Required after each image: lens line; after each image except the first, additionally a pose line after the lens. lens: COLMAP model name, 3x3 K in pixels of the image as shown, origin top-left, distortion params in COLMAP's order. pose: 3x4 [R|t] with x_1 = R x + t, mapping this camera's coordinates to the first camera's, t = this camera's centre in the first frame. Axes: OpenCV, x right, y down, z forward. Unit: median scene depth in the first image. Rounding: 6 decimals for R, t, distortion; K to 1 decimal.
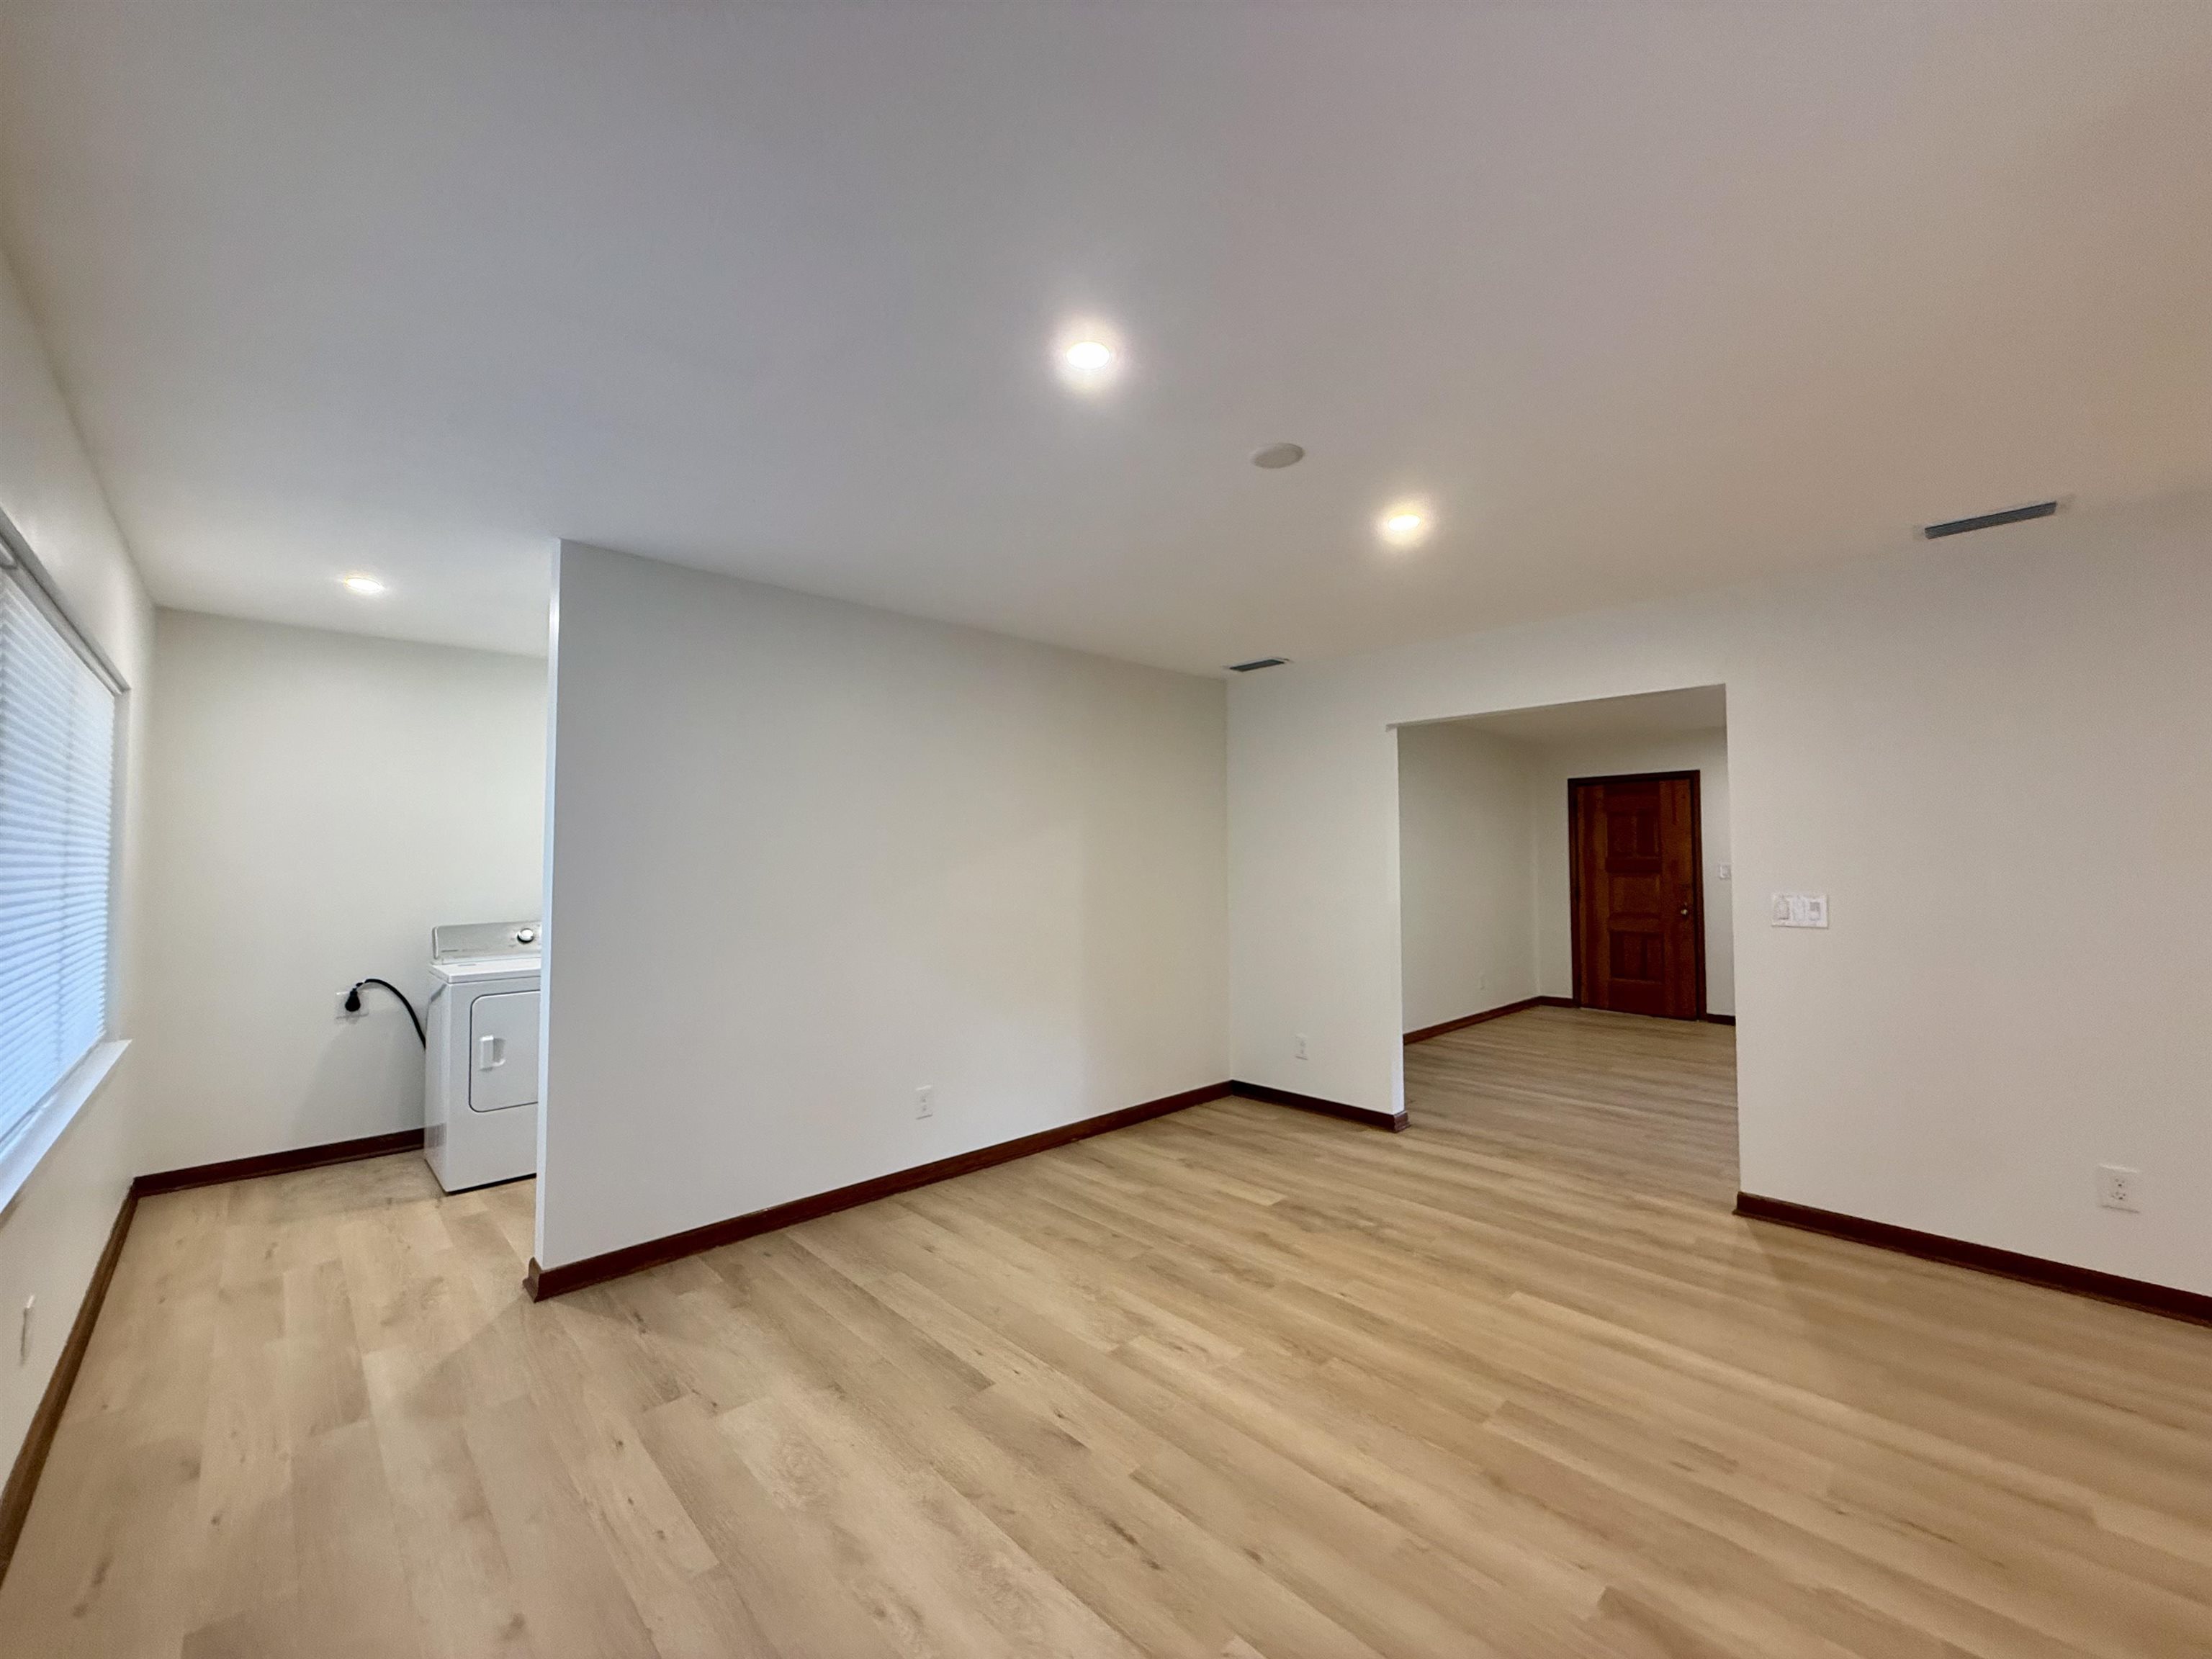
lens RADIAL K [[885.5, 0, 1106.0], [0, 885.5, 829.5], [0, 0, 1]] dist [0.006362, -0.000173]
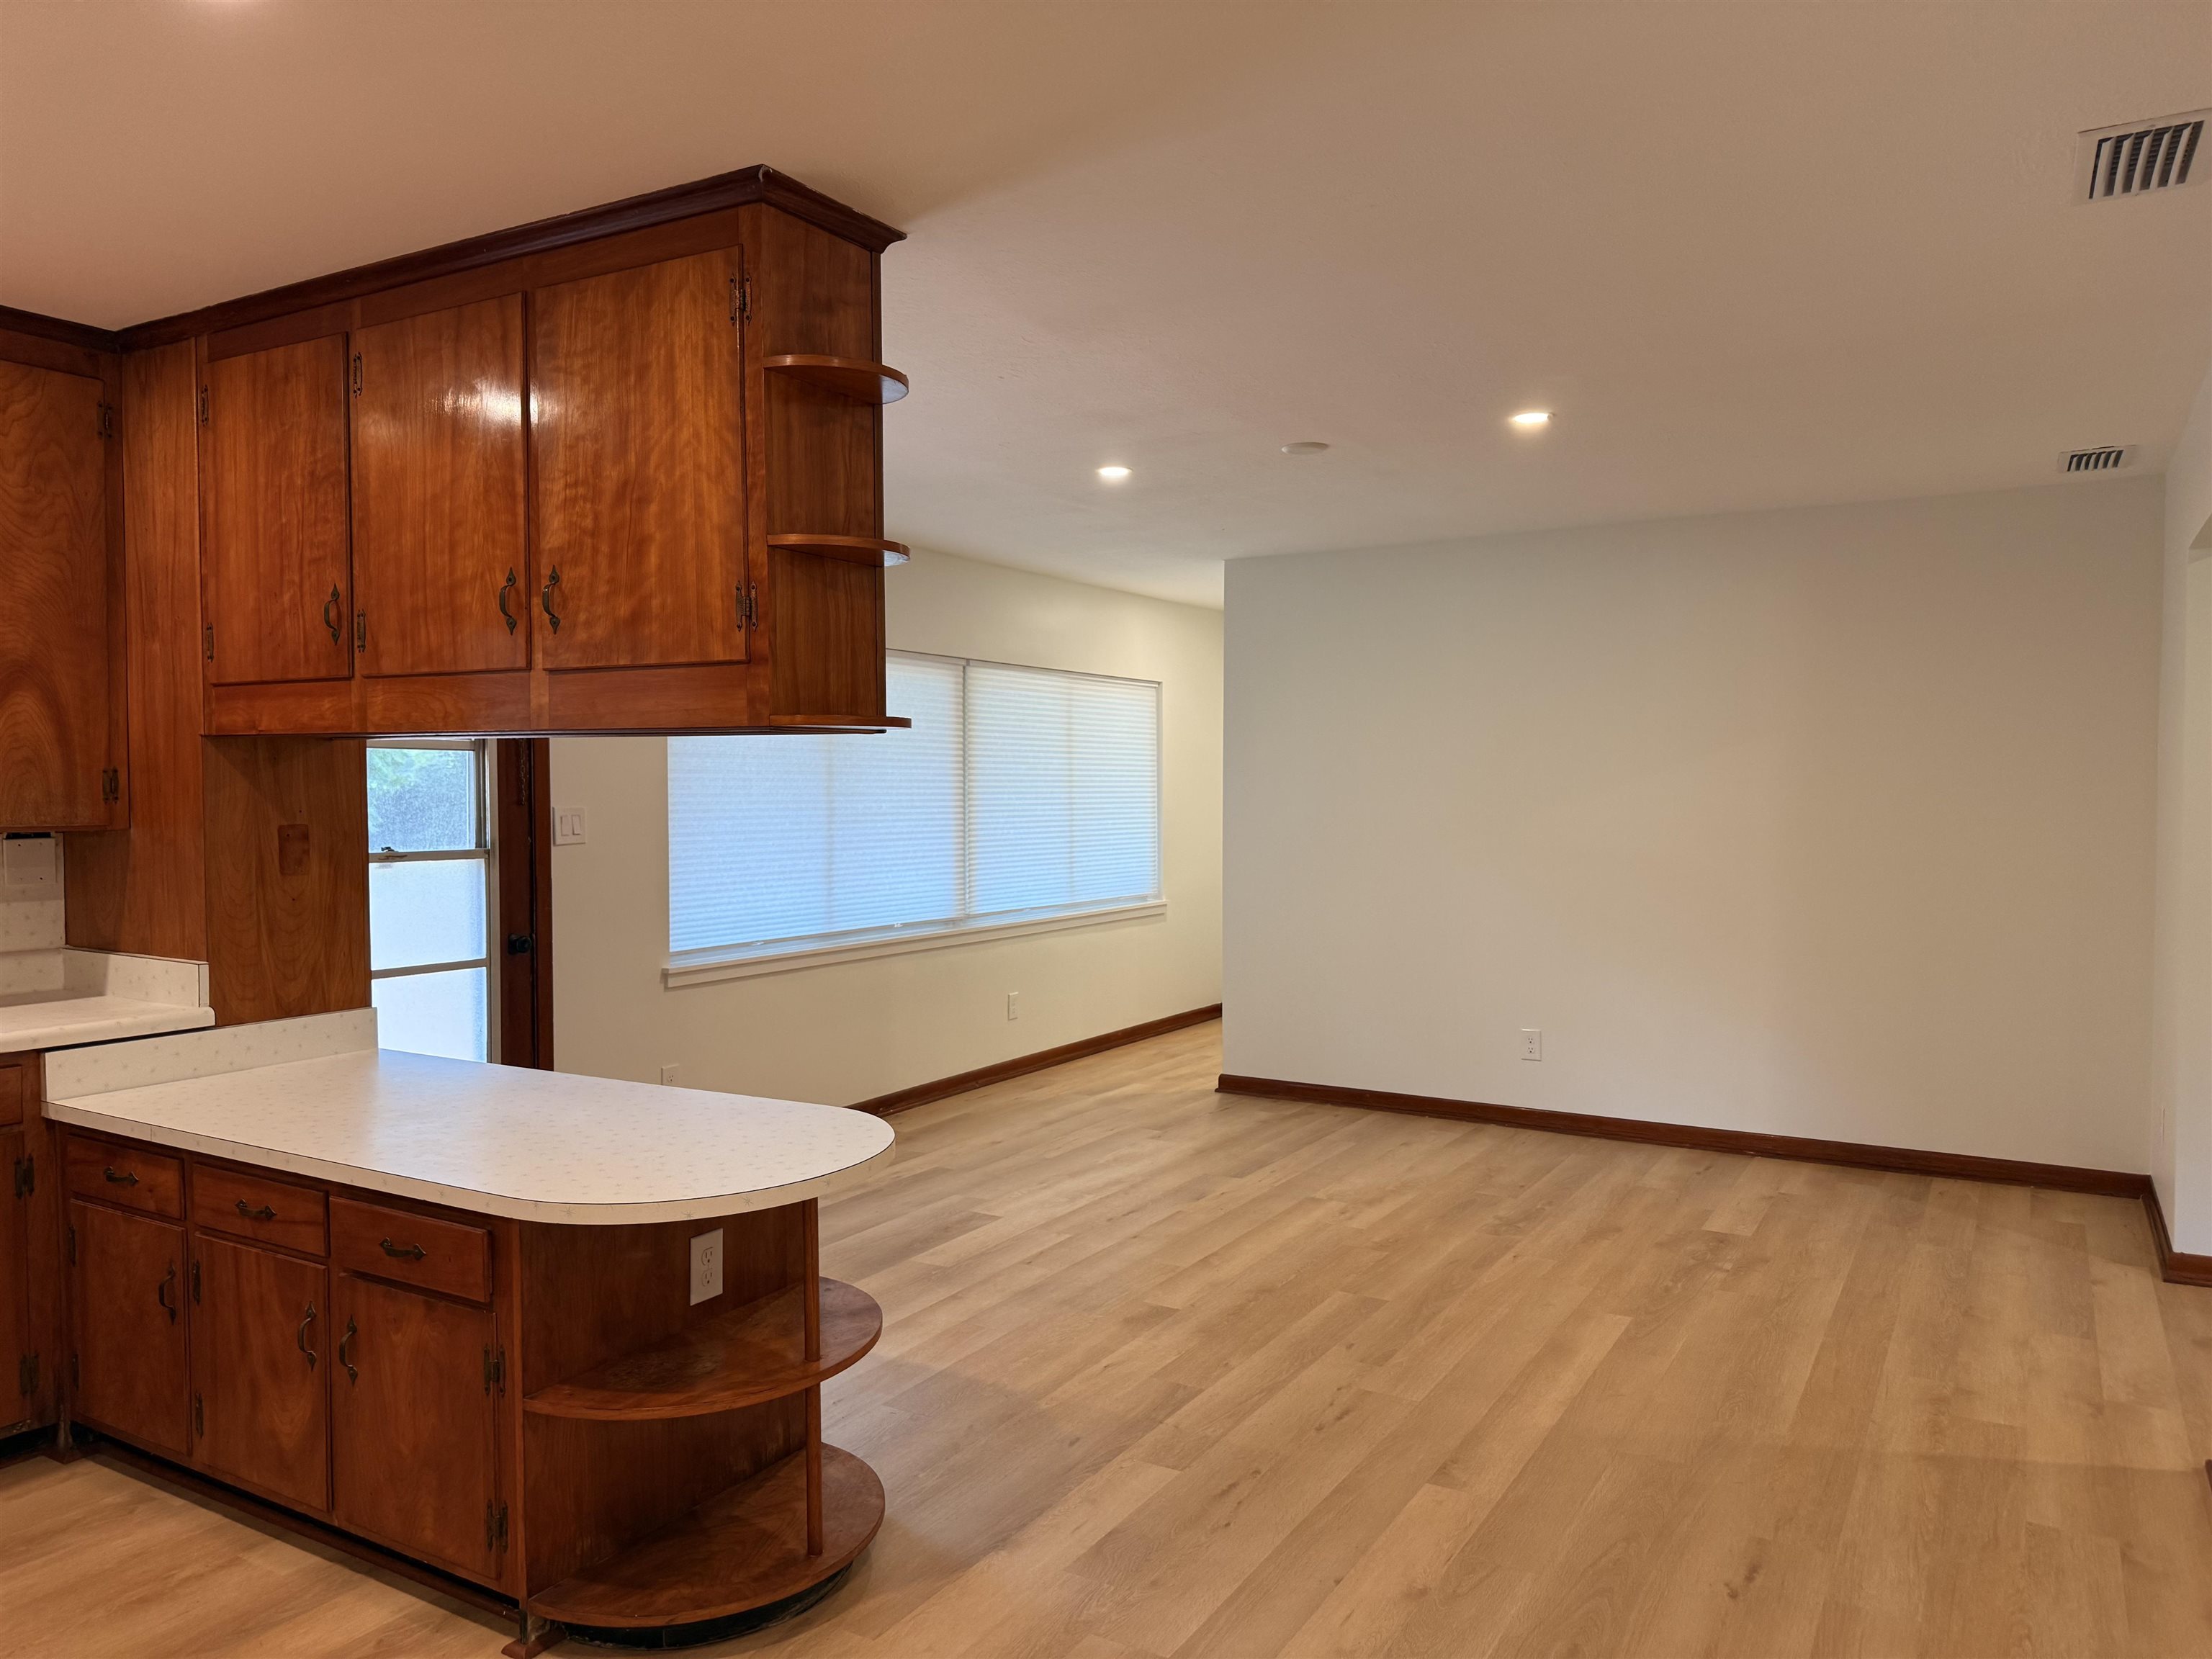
lens RADIAL K [[1555.6, 0, 1106.0], [0, 1555.6, 829.5], [0, 0, 1]] dist [0.040176, -0.063014]
pose [[0.263707, 0.030429, -0.964123, 1.703295], [0.031848, 0.998683, 0.040231, -0.009741], [0.964077, -0.041314, 0.262390, 0.158580]]
